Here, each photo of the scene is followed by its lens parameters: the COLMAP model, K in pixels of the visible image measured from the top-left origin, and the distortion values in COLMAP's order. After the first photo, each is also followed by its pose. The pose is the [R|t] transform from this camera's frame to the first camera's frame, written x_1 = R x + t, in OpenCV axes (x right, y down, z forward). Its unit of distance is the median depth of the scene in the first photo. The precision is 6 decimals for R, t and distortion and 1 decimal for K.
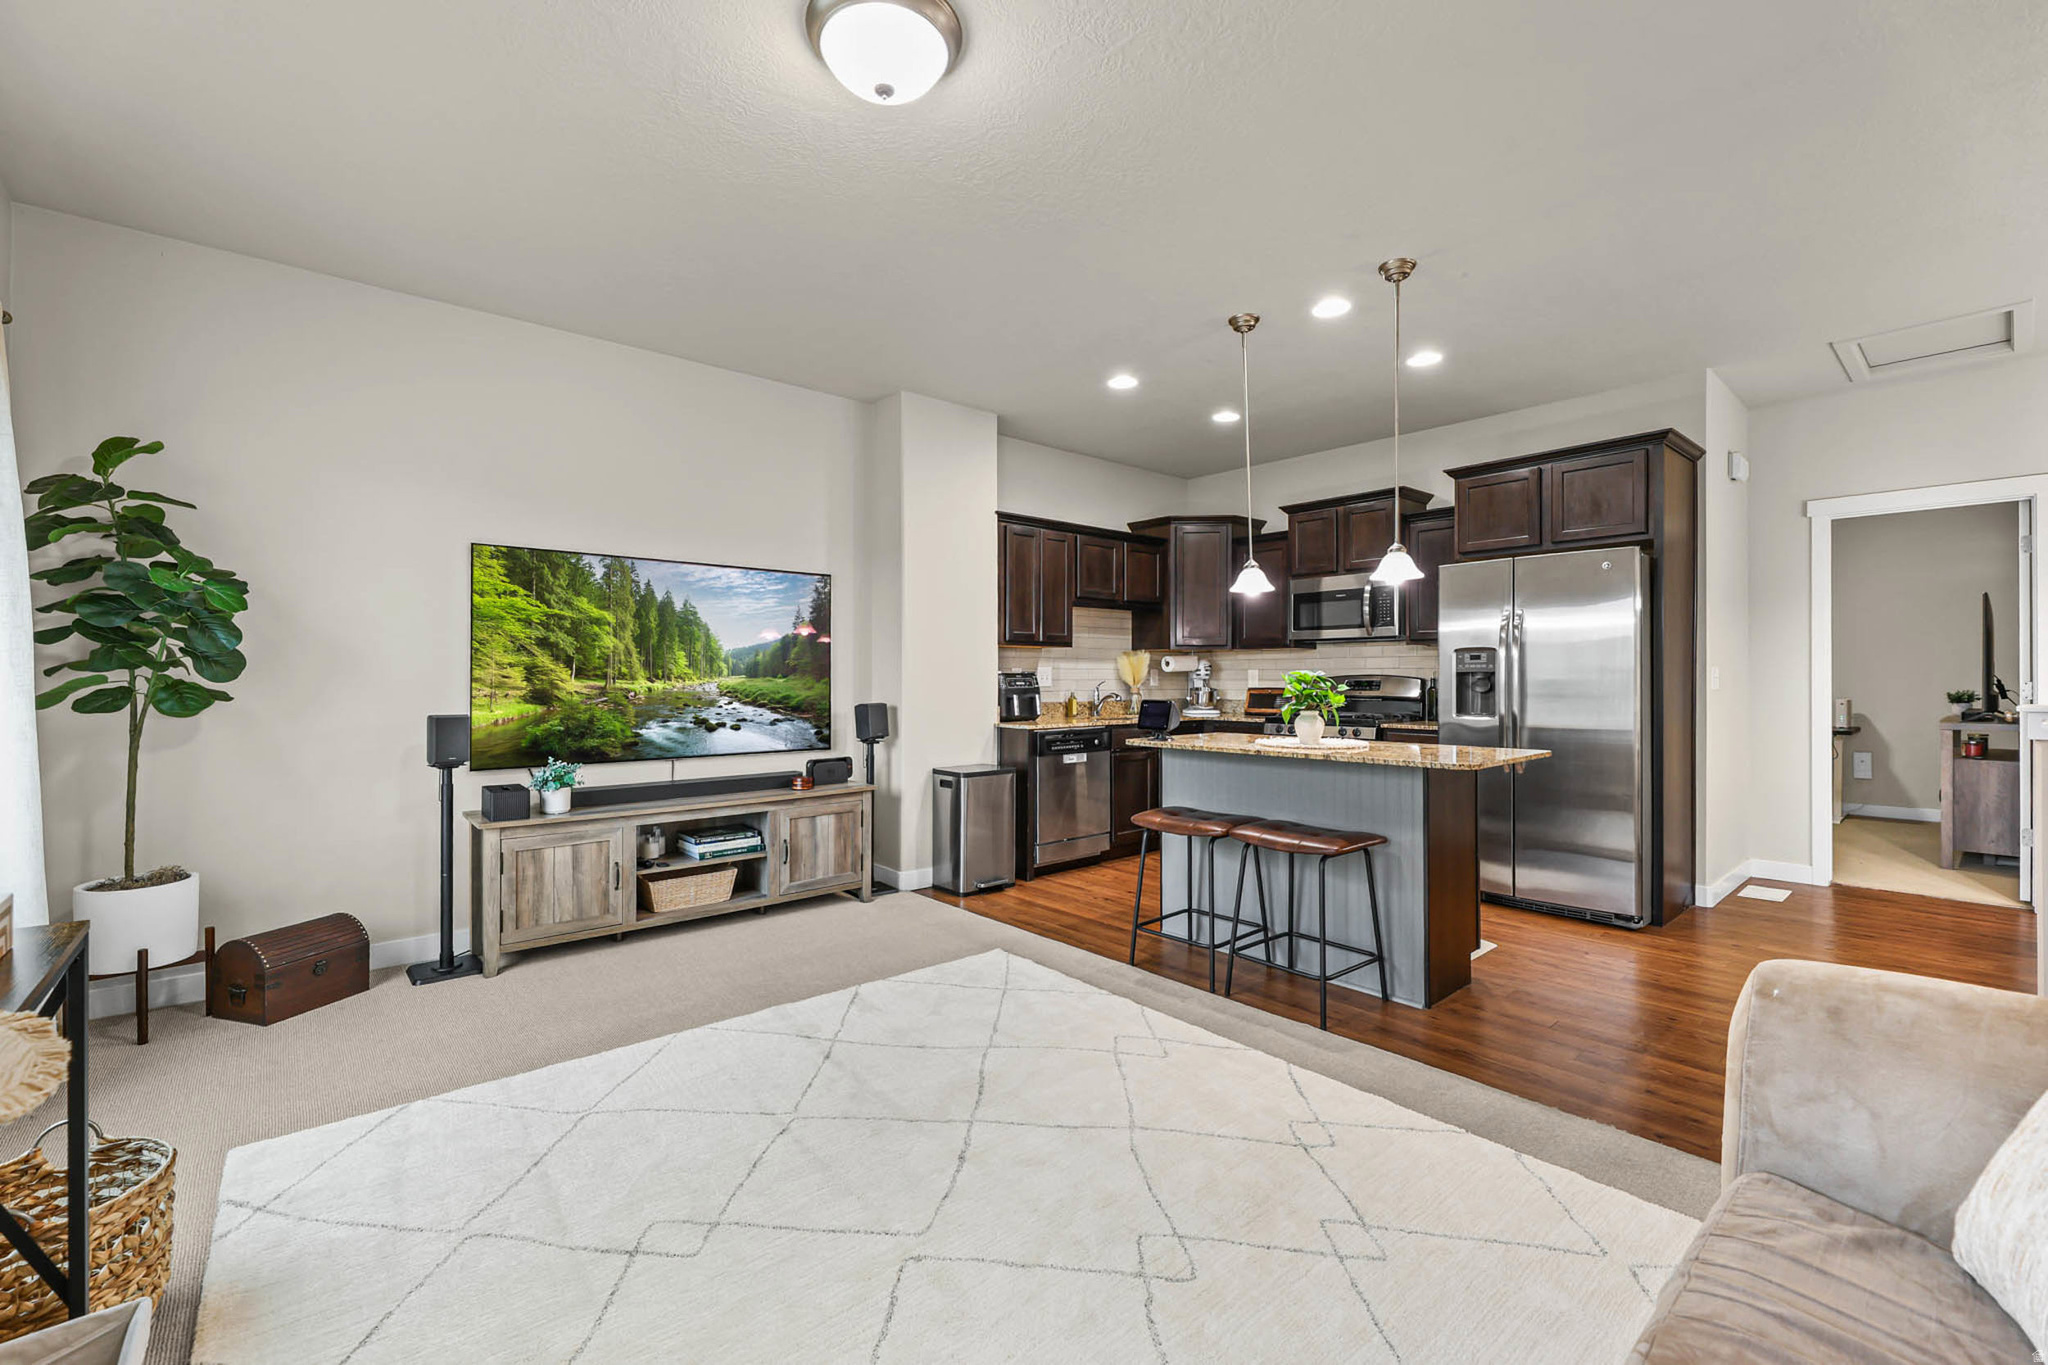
lens RADIAL K [[863.9, 0, 1024.0], [0, 863.9, 682.5], [0, 0, 1]] dist [-0.000851, 0.000164]
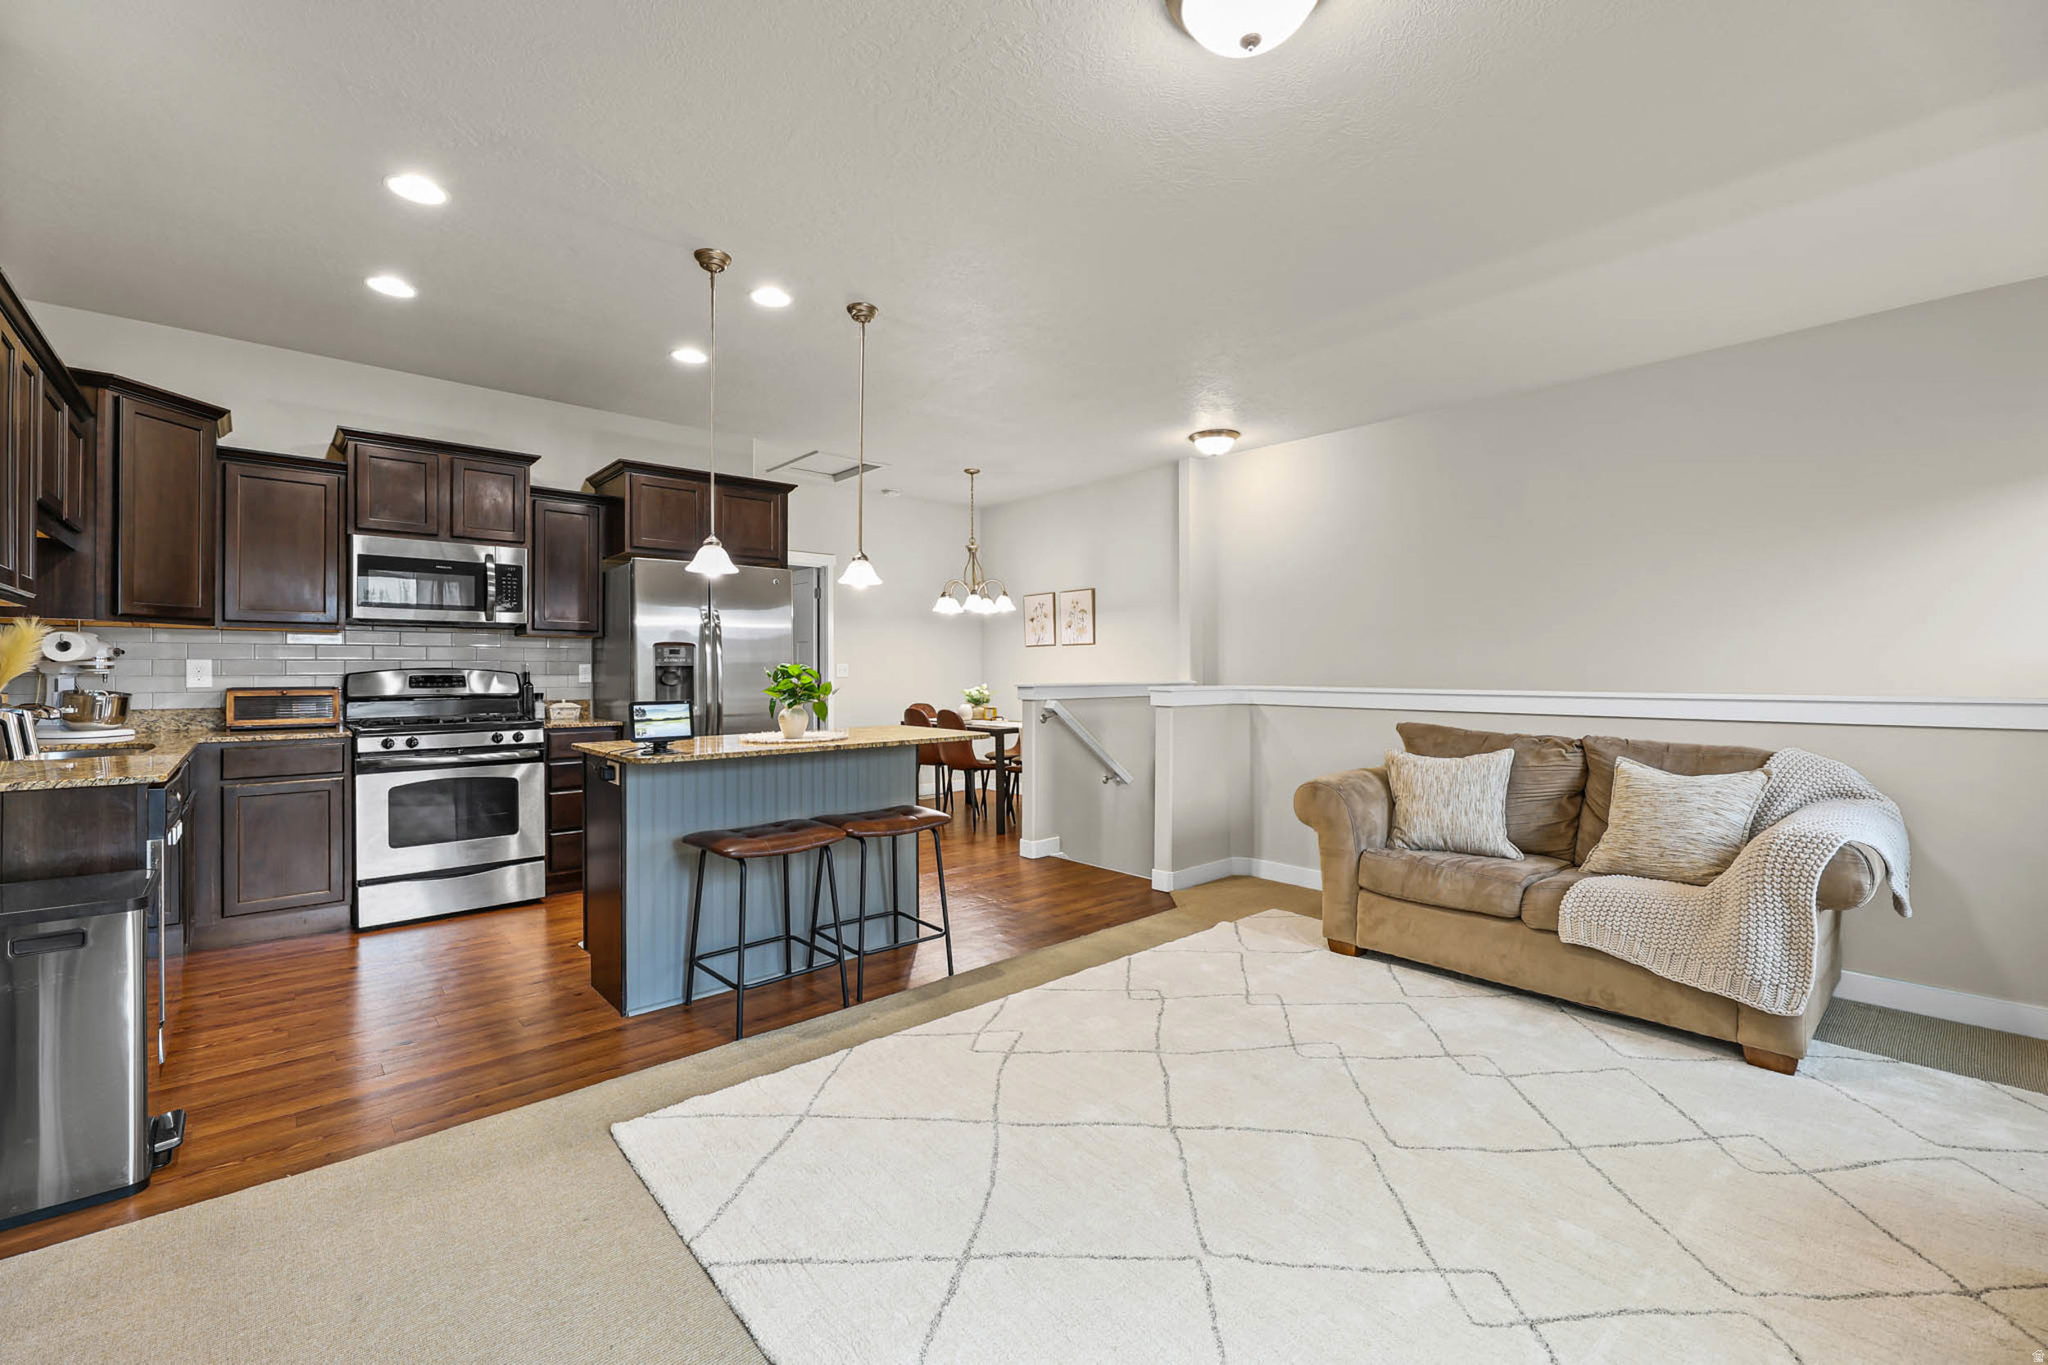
lens RADIAL K [[838.5, 0, 1024.0], [0, 838.5, 682.5], [0, 0, 1]] dist [-0.001273, 0.000485]
pose [[-0.017358, -0.010863, 0.999790, -0.471904], [0.007322, 0.999913, 0.010991, -0.000187], [-0.999823, 0.007511, -0.017277, 0.564311]]
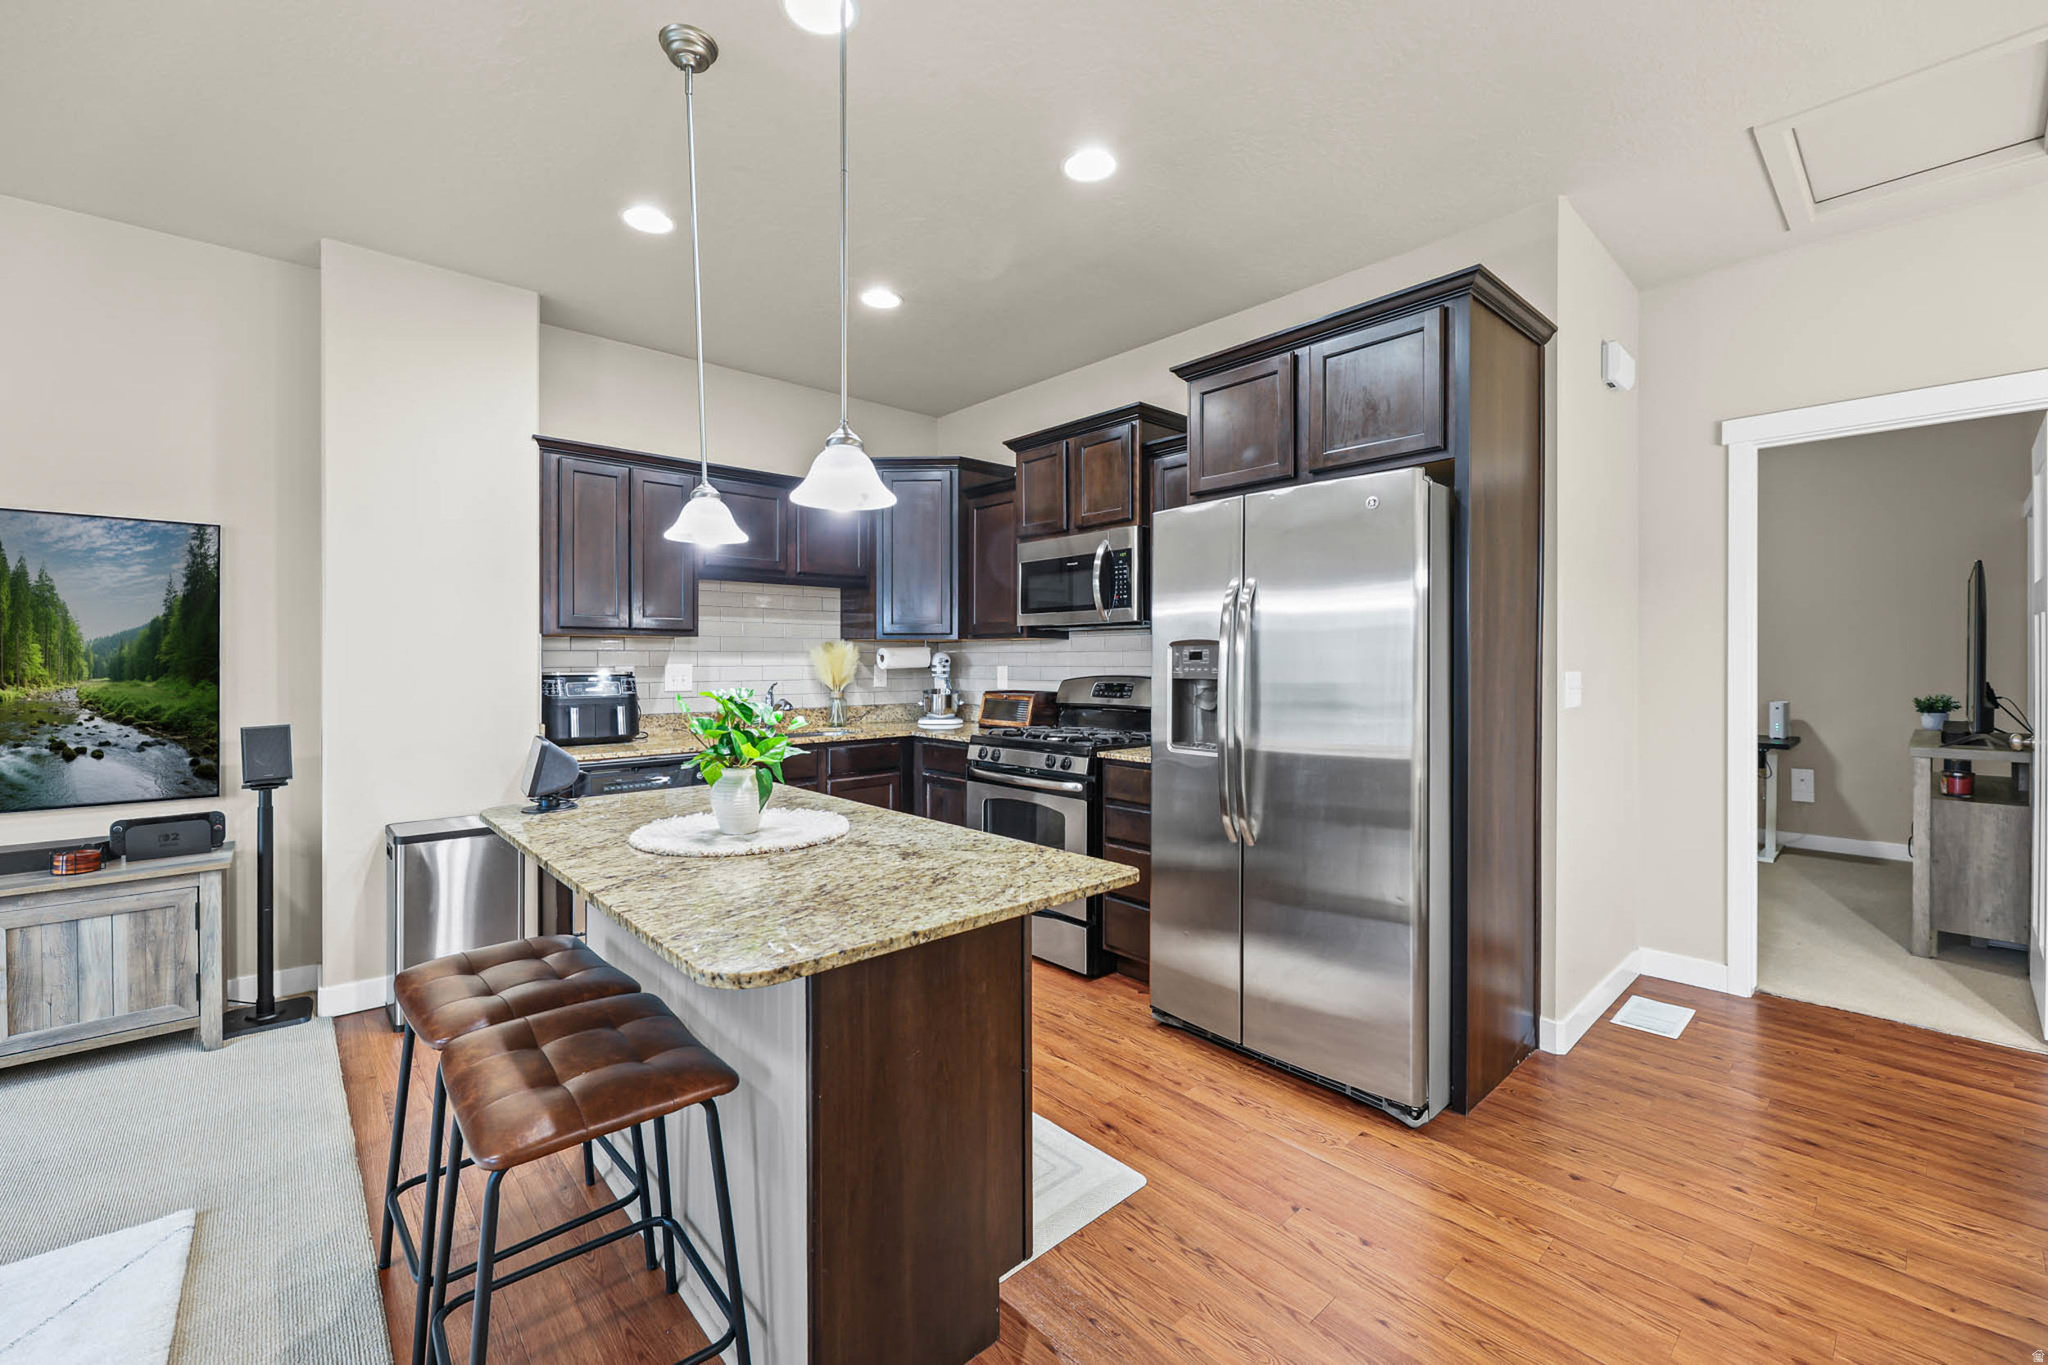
lens RADIAL K [[825.9, 0, 1017.0], [0, 825.9, 667.6], [0, 0, 1]] dist [0.000219, -0.000513]
pose [[0.999946, 0.001716, 0.010258, 0.365426], [-0.001742, 0.999995, 0.002510, -0.020451], [-0.010254, -0.002527, 0.999944, 0.376520]]
